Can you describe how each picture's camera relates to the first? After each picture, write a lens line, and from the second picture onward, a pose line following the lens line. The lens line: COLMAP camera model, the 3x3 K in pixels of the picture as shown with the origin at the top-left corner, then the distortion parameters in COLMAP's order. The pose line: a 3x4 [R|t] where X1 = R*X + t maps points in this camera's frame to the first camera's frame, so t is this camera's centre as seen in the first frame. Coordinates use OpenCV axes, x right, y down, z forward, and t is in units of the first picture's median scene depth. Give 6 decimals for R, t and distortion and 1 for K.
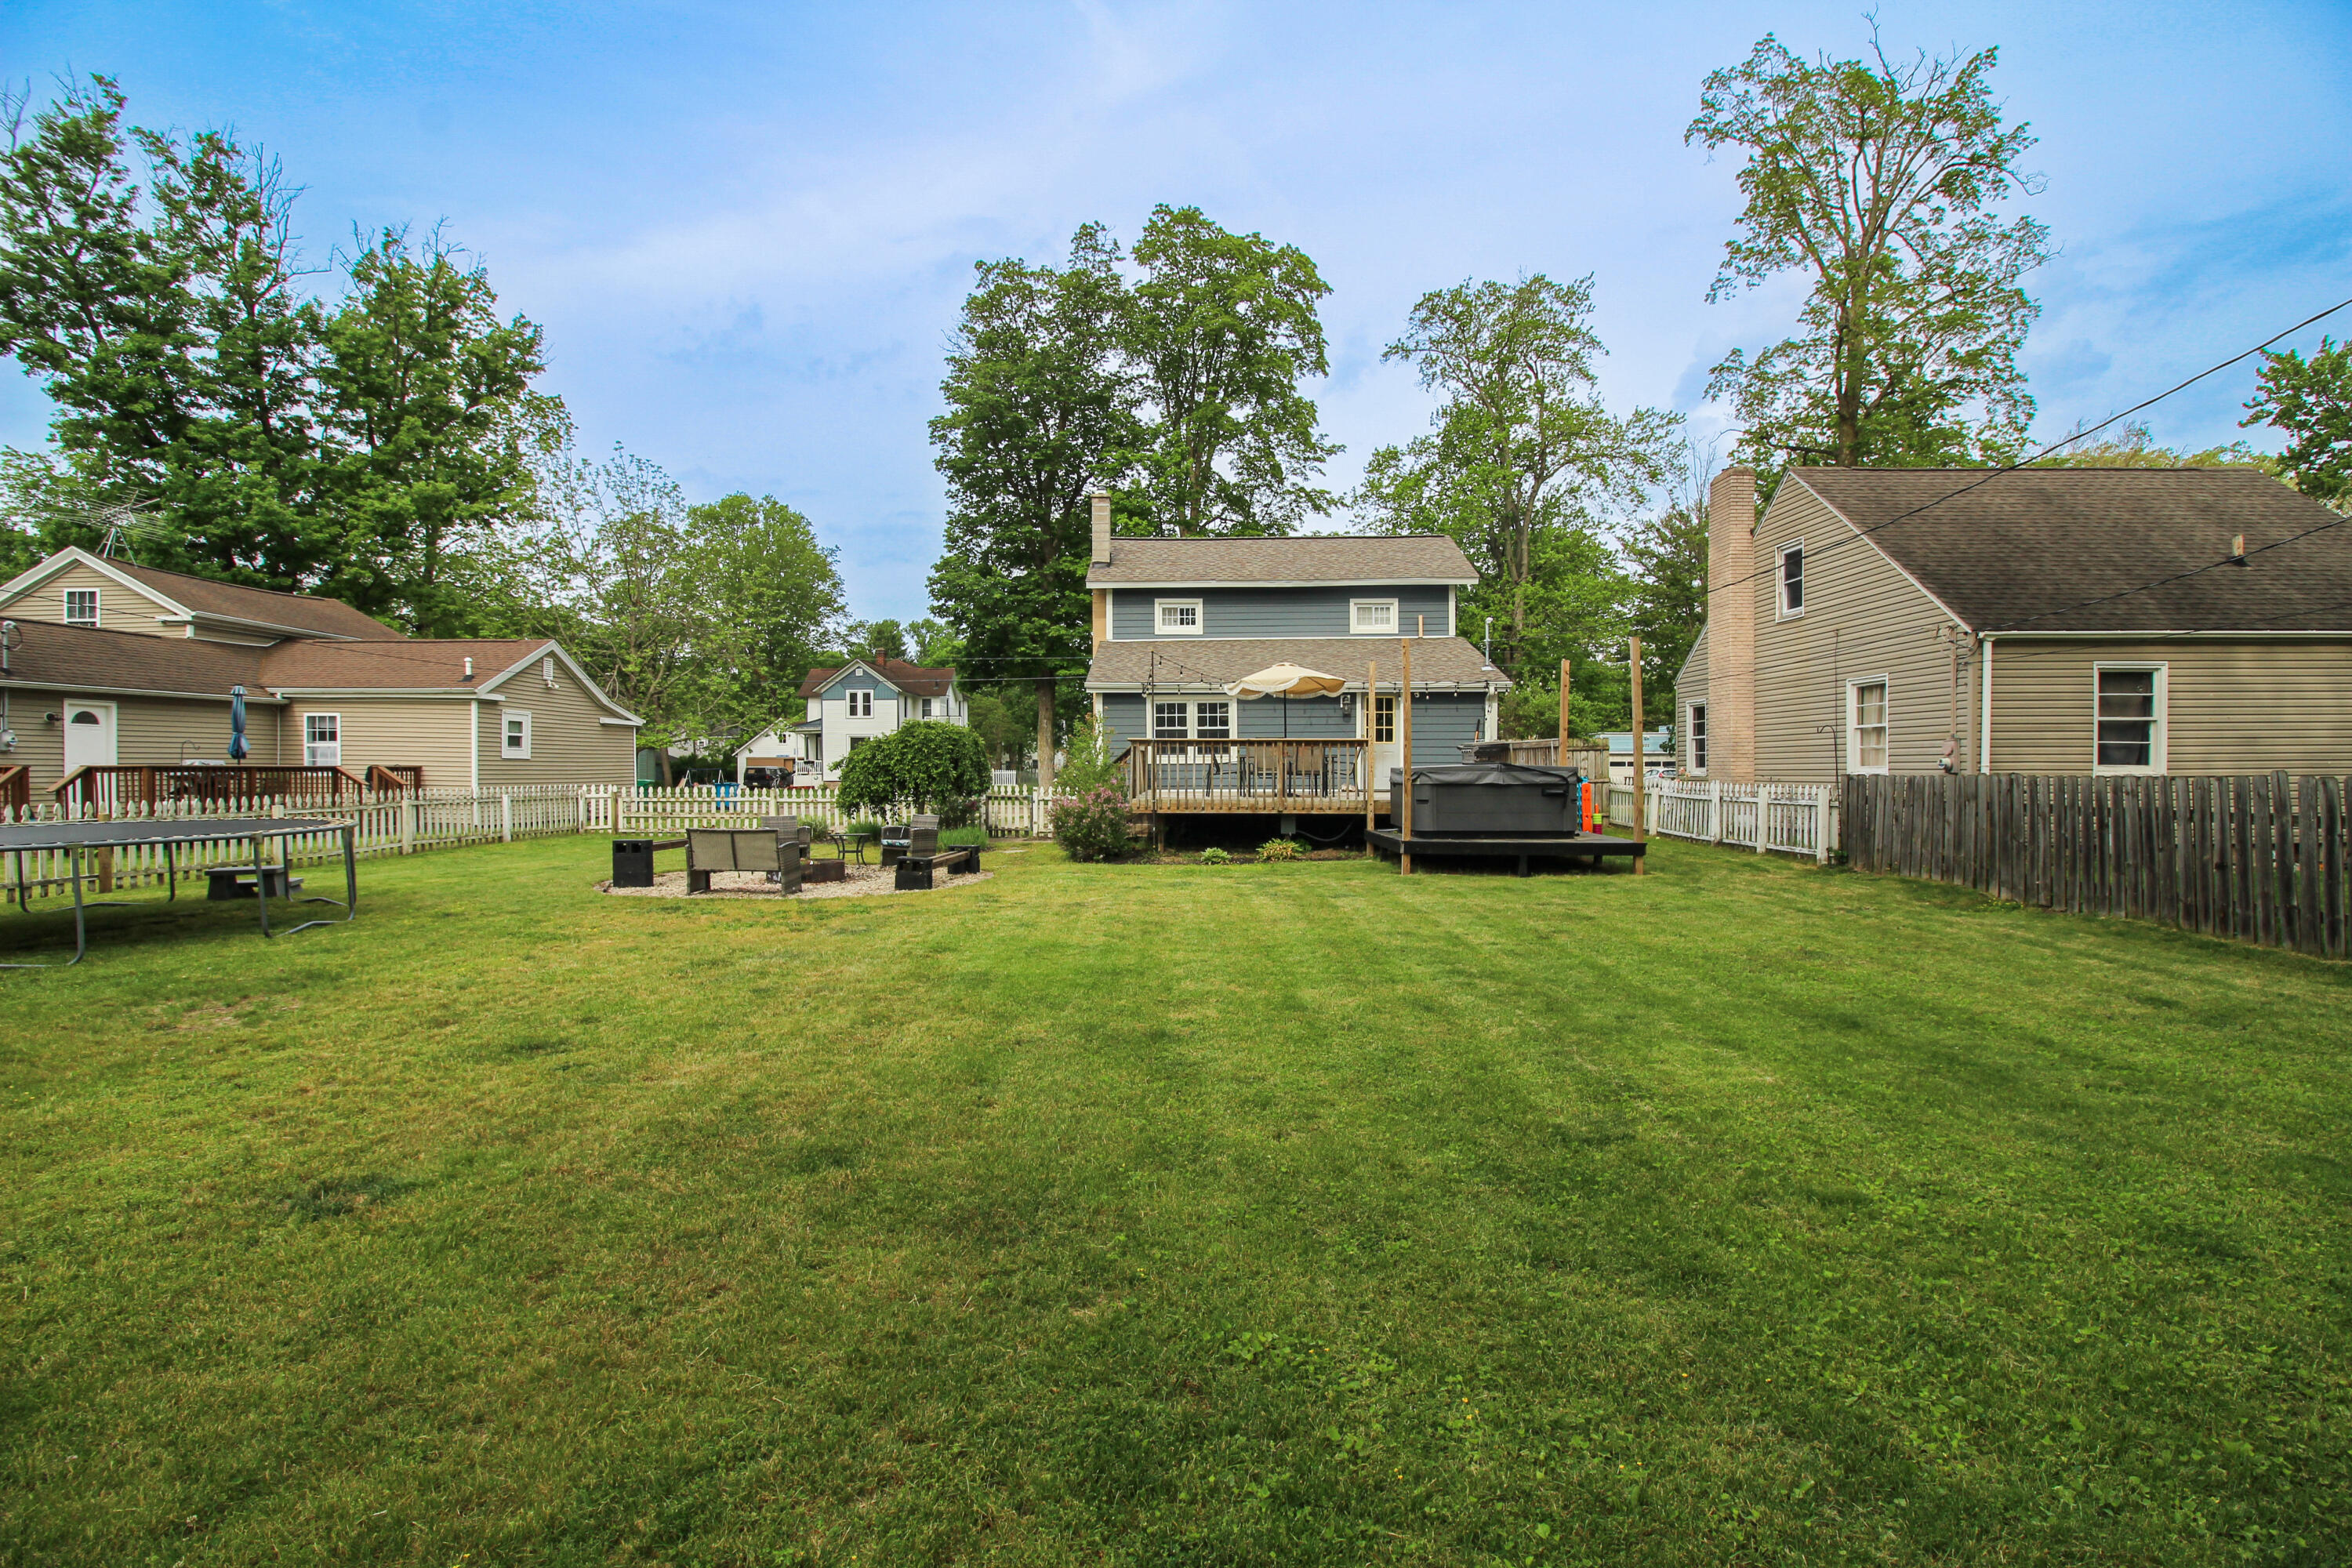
lens RADIAL K [[1087.1, 0, 1169.1], [0, 1087.1, 783.3], [0, 0, 1]] dist [-0.014309, -0.002323]
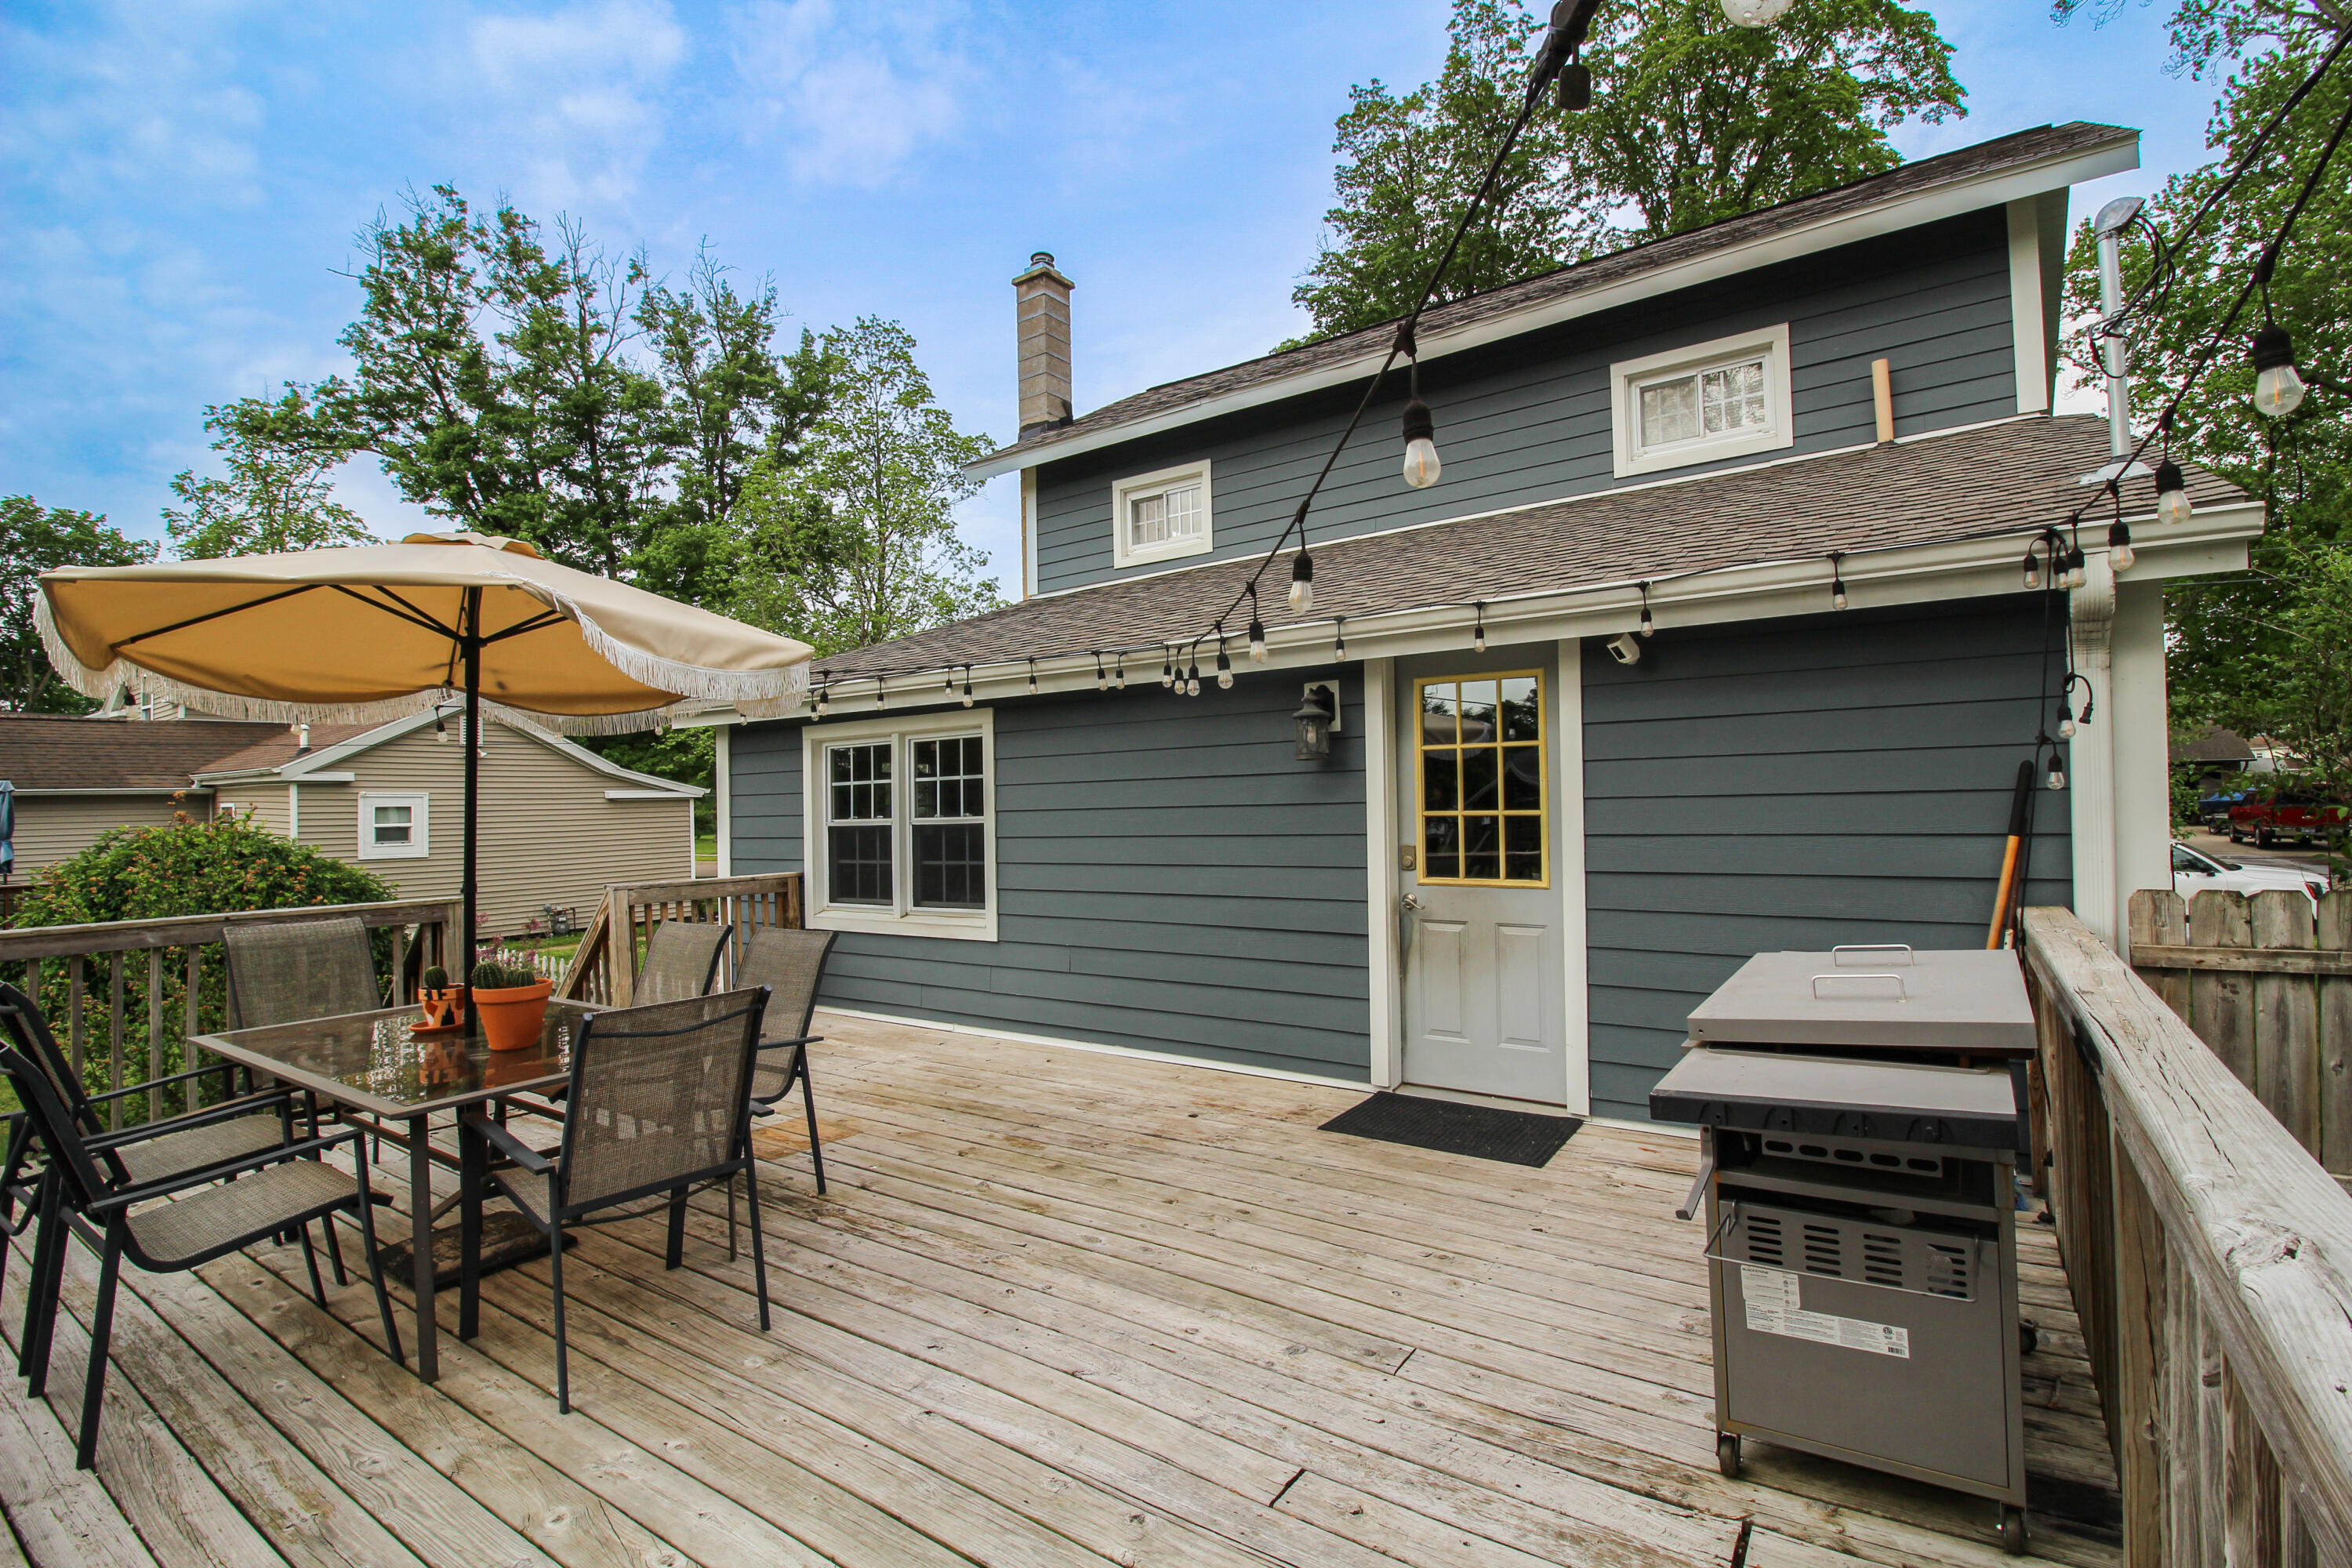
lens RADIAL K [[1087.1, 0, 1183.5], [0, 1087.1, 779.4], [0, 0, 1]] dist [-0.014309, -0.002323]
pose [[0.828691, -0.028408, -0.558985, 0.233978], [0.015448, 0.999492, -0.027895, -0.046281], [0.559493, 0.014481, 0.828708, 0.682597]]
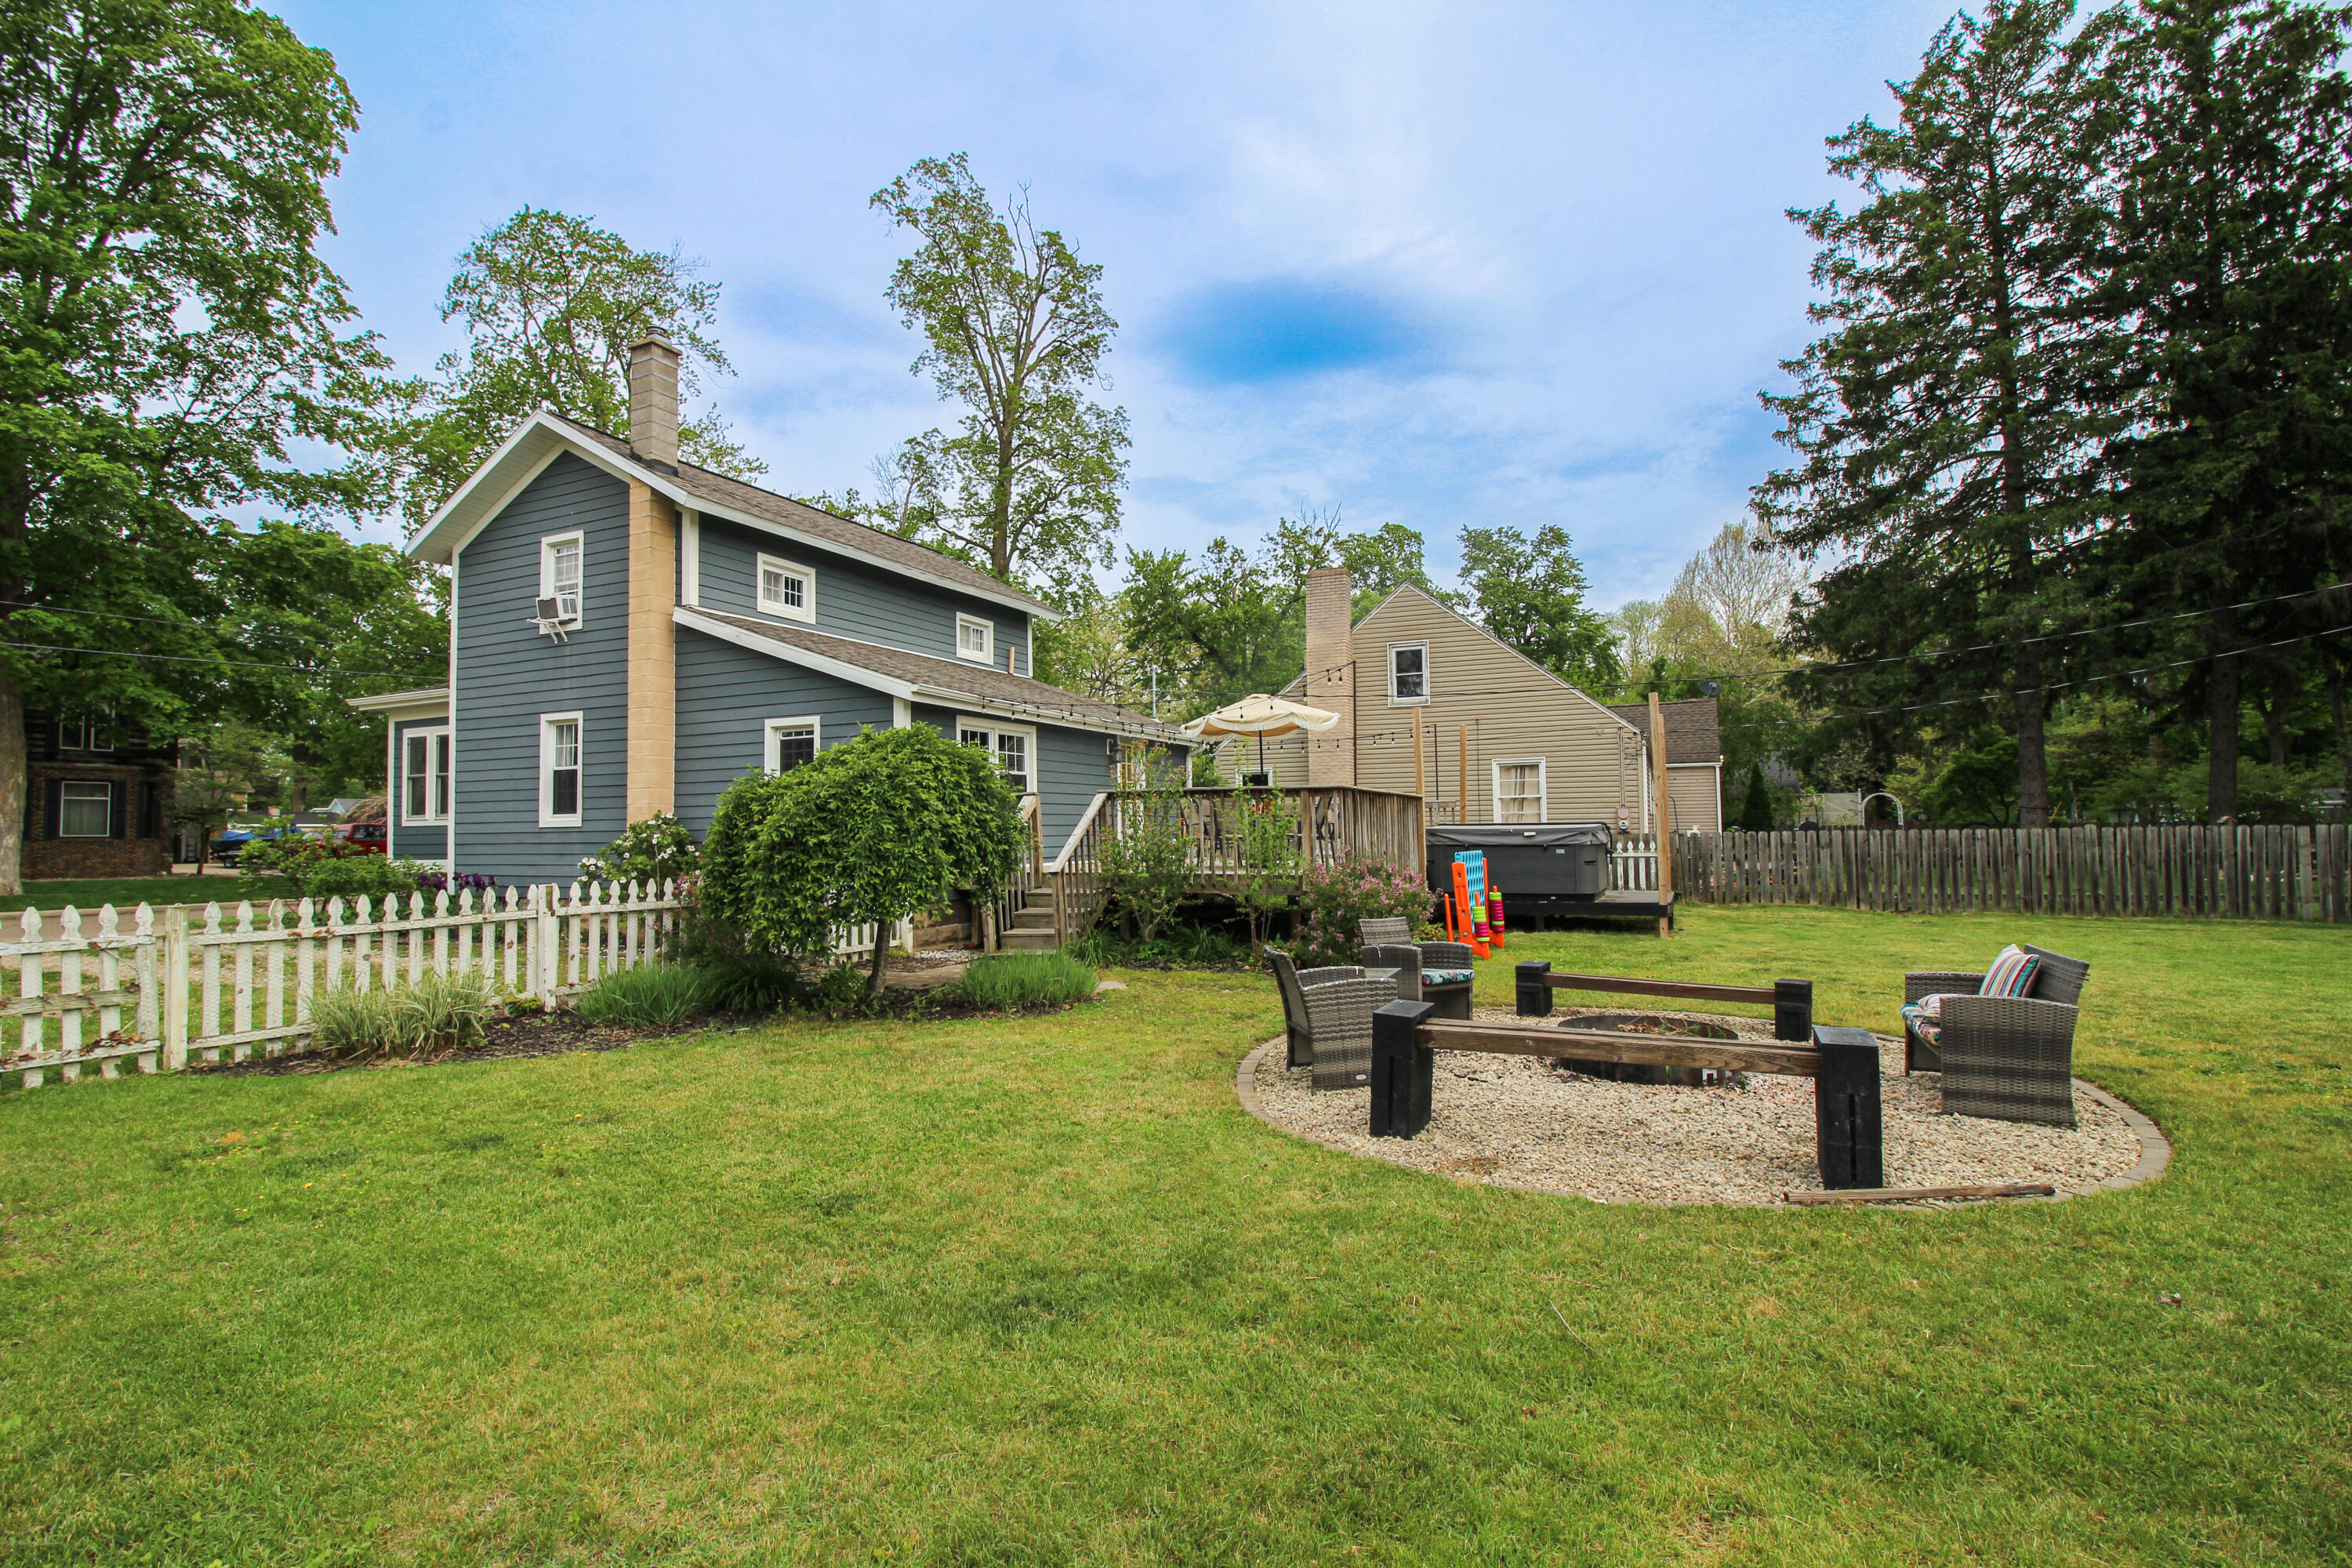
lens RADIAL K [[1087.1, 0, 1177.9], [0, 1087.1, 793.6], [0, 0, 1]] dist [-0.014309, -0.002323]
pose [[0.408590, 0.030345, 0.912213, -0.462907], [0.020045, 0.998908, -0.042207, -0.006658], [-0.912498, 0.035531, 0.407536, 0.552521]]
